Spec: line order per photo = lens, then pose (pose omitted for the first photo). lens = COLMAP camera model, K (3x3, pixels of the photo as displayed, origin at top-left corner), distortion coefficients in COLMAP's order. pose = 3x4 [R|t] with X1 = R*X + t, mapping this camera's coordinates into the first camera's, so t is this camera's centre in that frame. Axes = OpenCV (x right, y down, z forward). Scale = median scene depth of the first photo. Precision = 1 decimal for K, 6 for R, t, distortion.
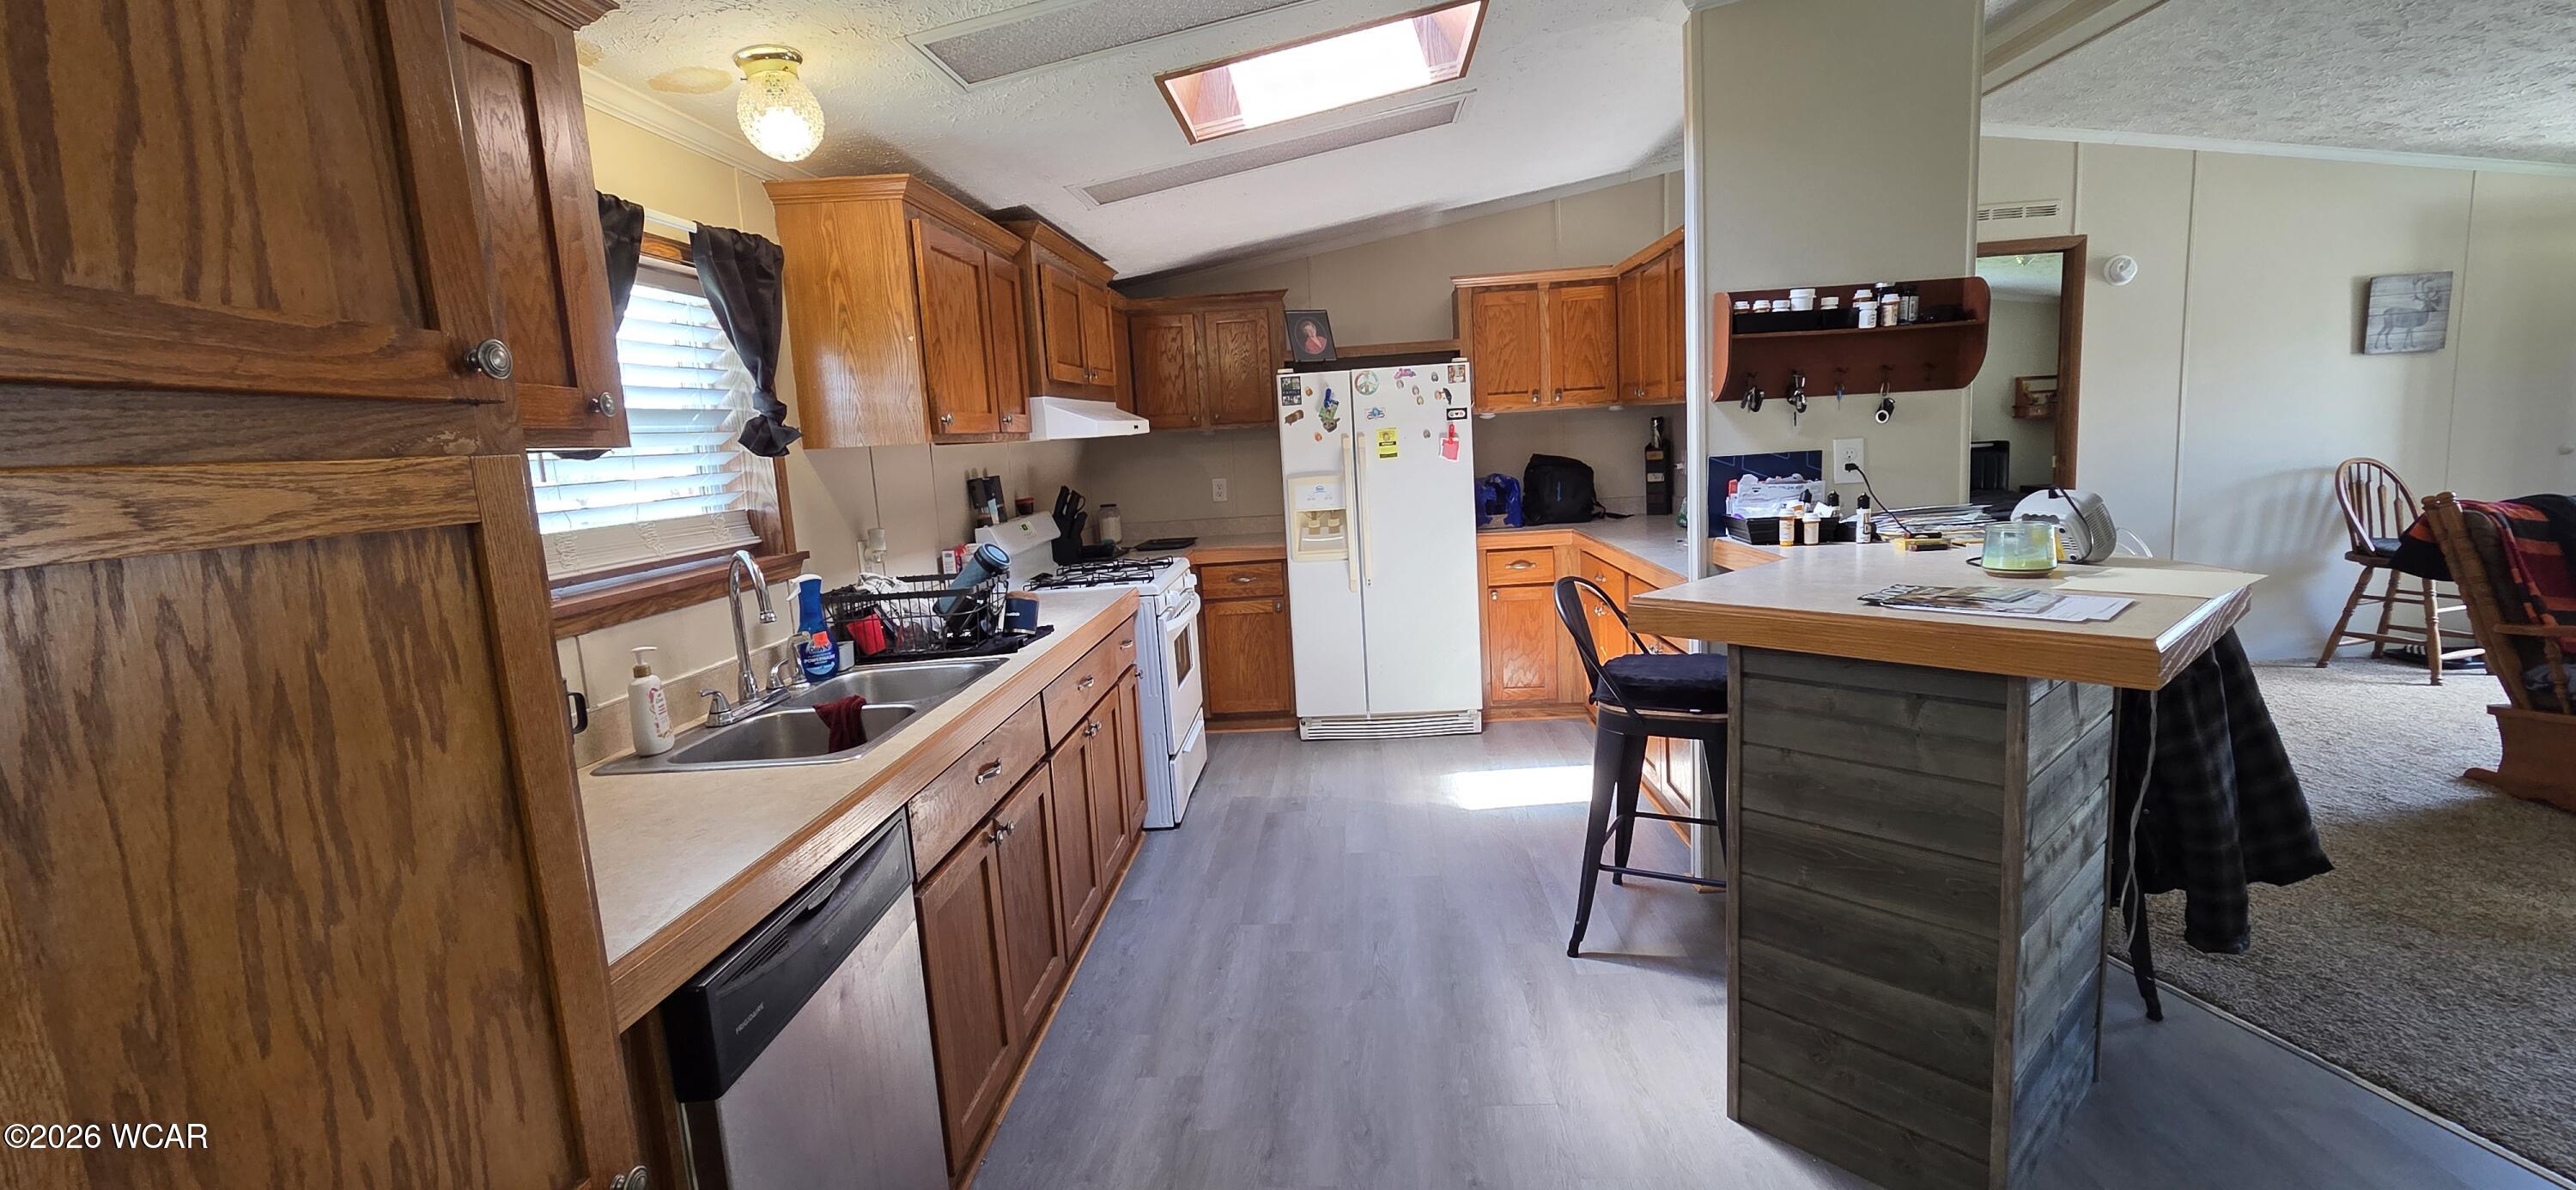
lens RADIAL K [[1052.4, 0, 1293.5], [0, 1052.4, 581.5], [0, 0, 1]] dist [0.001302, 0.000564]
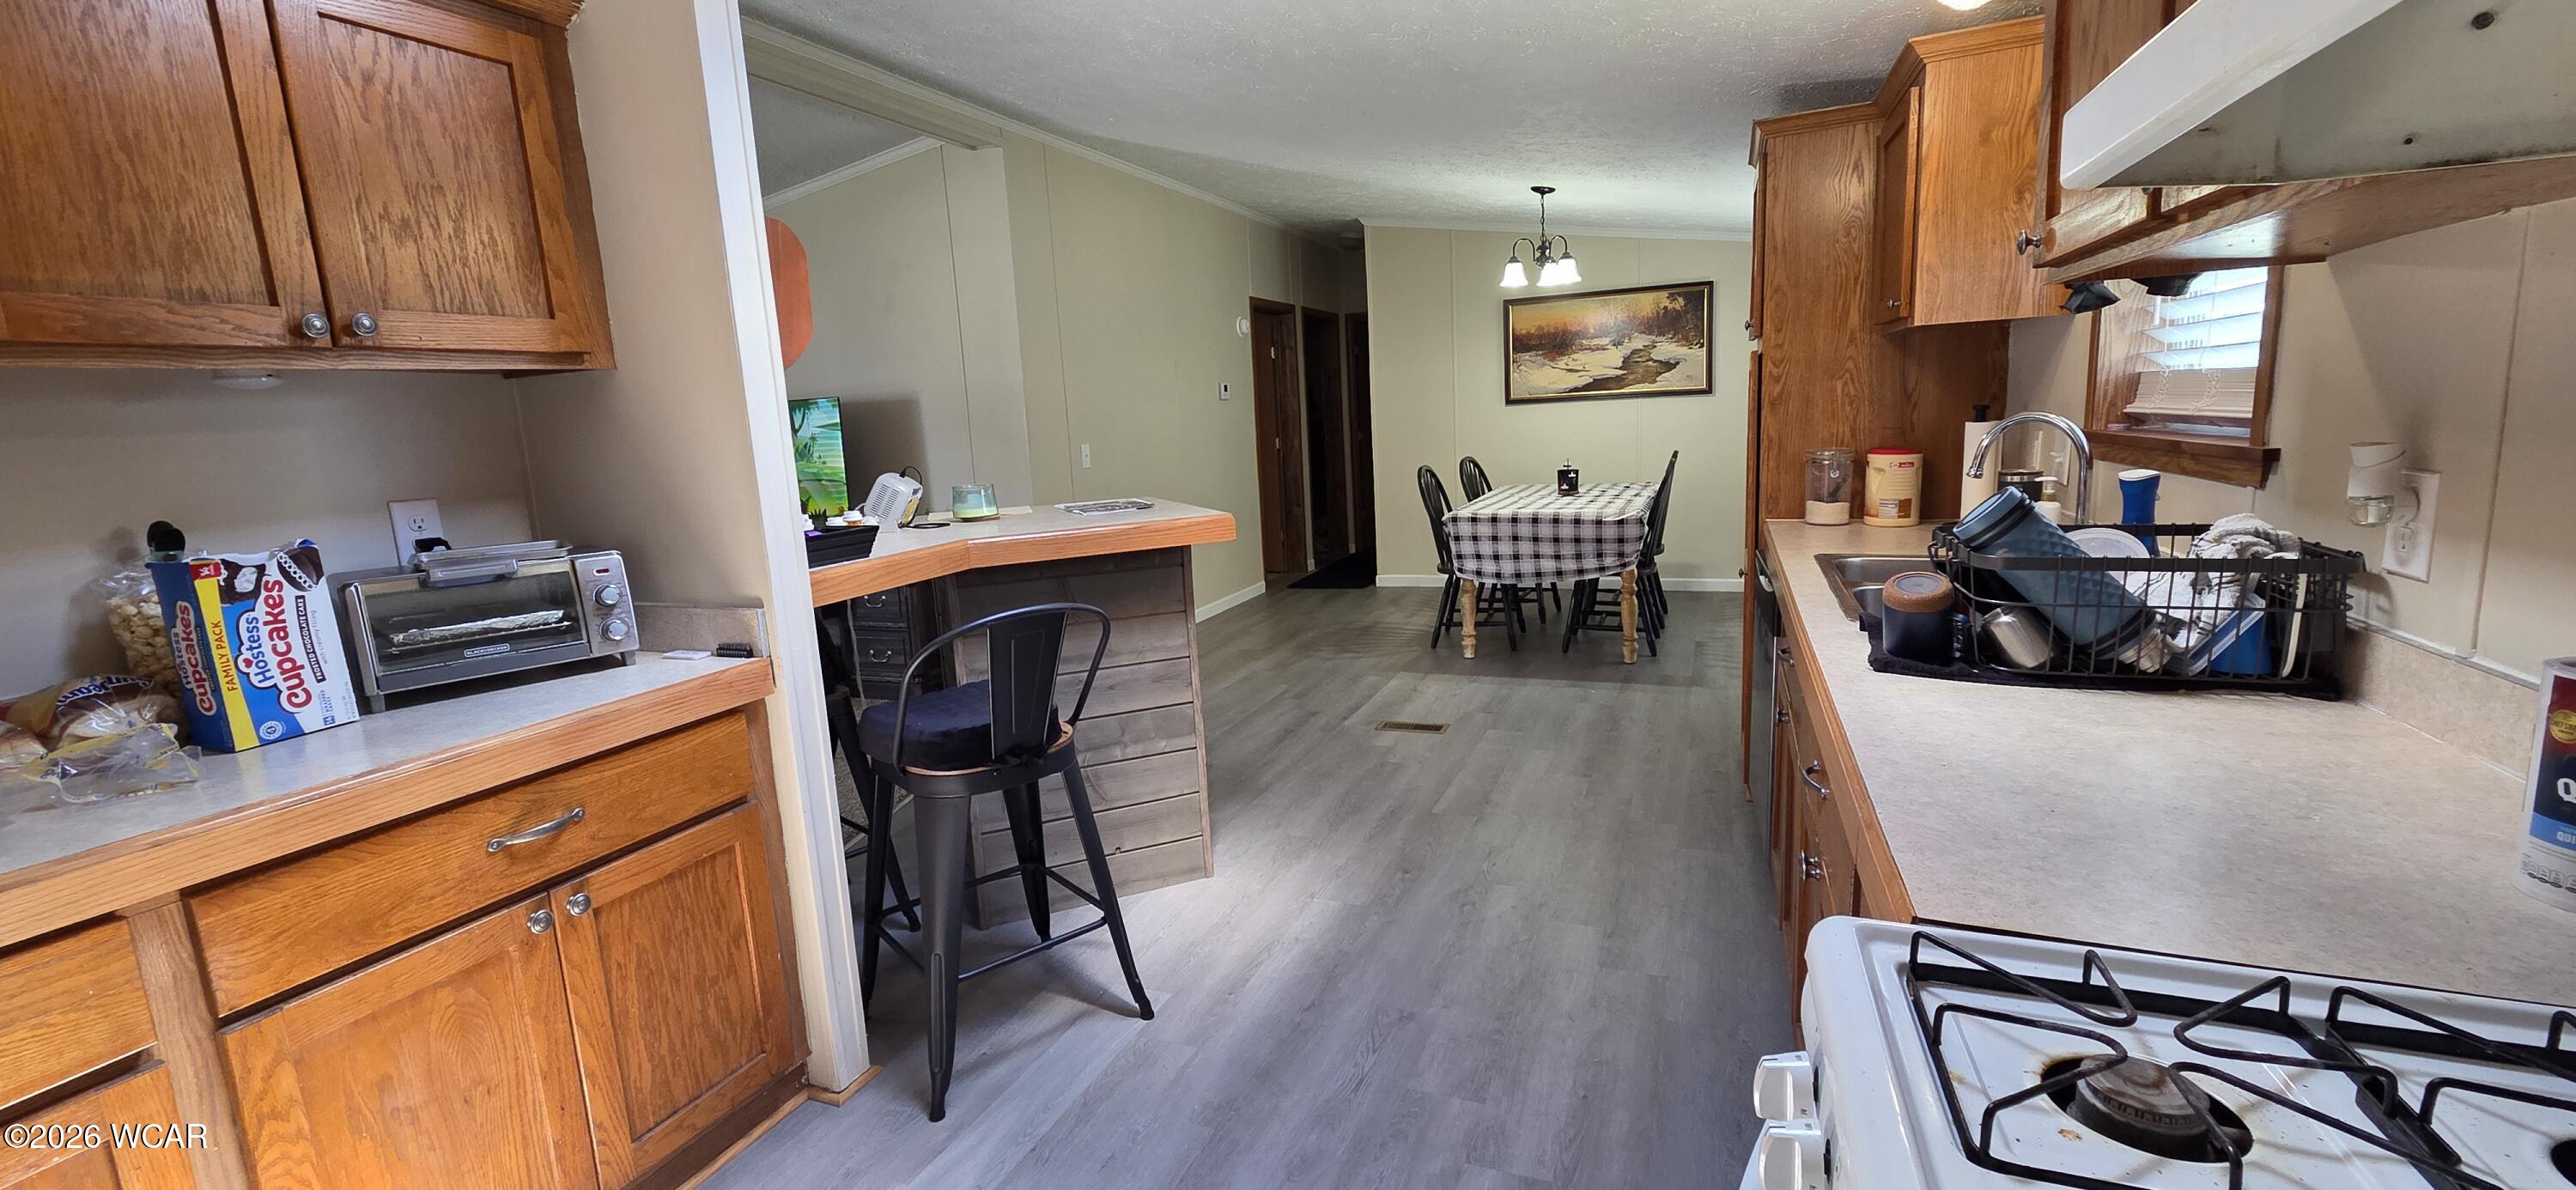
lens RADIAL K [[1052.4, 0, 1290.7], [0, 1052.4, 580.7], [0, 0, 1]] dist [0.001302, 0.000564]
pose [[-0.942310, 0.054060, 0.330347, -0.116230], [0.147678, 0.952780, 0.265331, -0.153242], [-0.300405, 0.298810, -0.905798, 1.362807]]
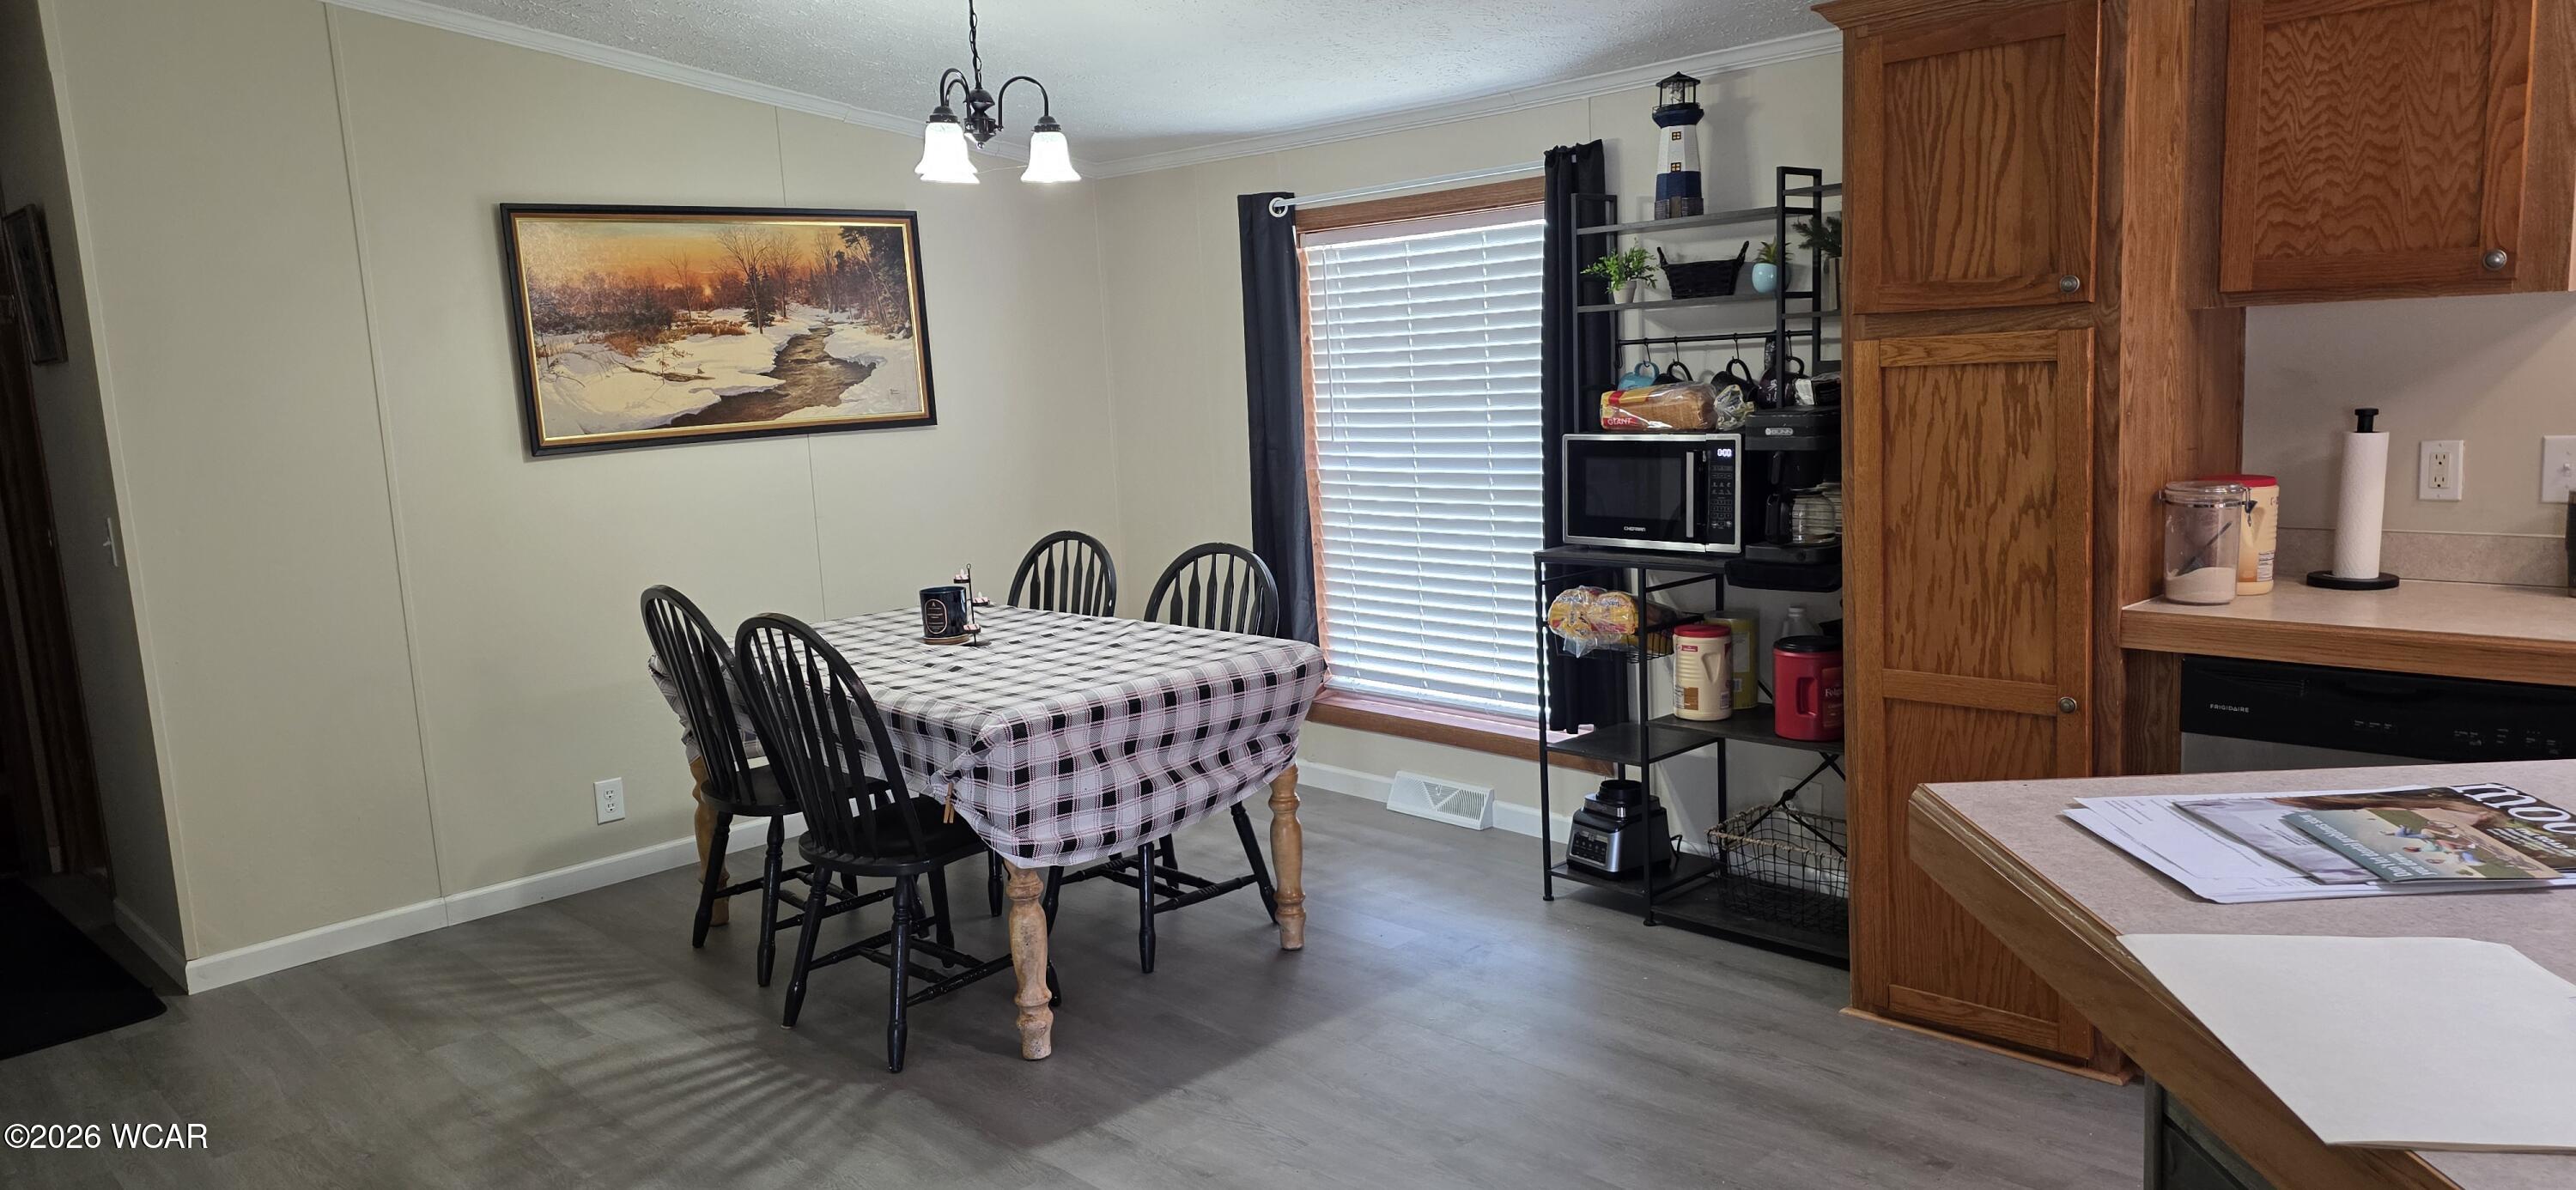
lens RADIAL K [[1695.9, 0, 1283.1], [0, 1695.9, 595.5], [0, 0, 1]] dist [0.050900, -0.038625]
pose [[-0.680116, 0.199785, -0.705356, 0.778647], [-0.004358, 0.961032, 0.276404, -0.150113], [0.733091, 0.191061, -0.652743, 0.598086]]
